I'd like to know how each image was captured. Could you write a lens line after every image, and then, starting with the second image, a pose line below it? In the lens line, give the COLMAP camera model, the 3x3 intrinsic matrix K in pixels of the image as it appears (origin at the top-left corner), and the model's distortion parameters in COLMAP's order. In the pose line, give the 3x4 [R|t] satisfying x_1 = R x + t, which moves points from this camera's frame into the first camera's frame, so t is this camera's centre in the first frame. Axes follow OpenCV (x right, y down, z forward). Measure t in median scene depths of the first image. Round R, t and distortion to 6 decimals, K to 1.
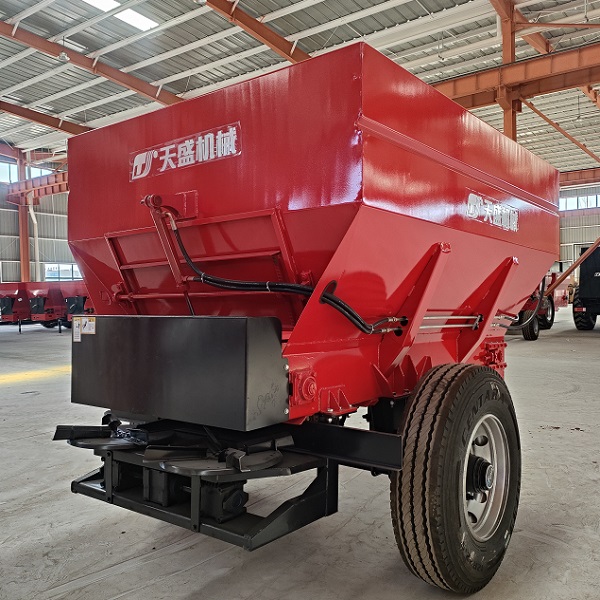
lens RADIAL K [[587.2, 0, 300.0], [0, 587.2, 300.0], [0, 0, 1]] dist [0.057816, -0.072481]
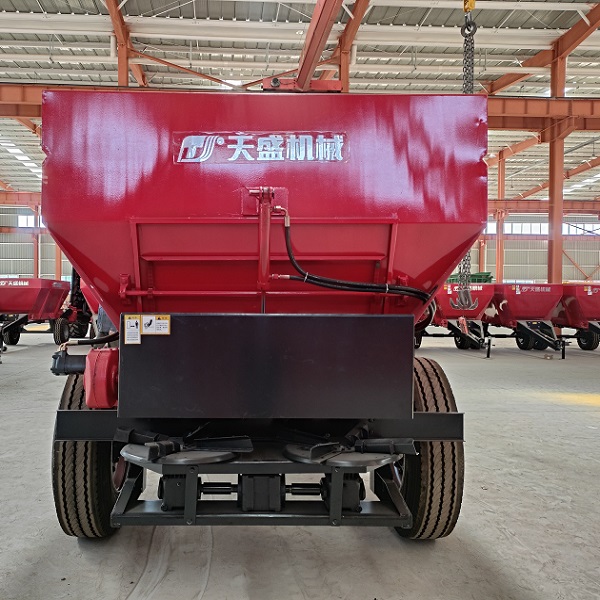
lens RADIAL K [[581.6, 0, 273.4], [0, 581.6, 302.7], [0, 0, 1]] dist [0.010038, 0.005444]
pose [[0.767935, 0.023646, 0.640092, -0.774243], [-0.015690, 0.999713, -0.018107, 0.023978], [-0.640336, 0.003862, 0.768085, 0.249120]]
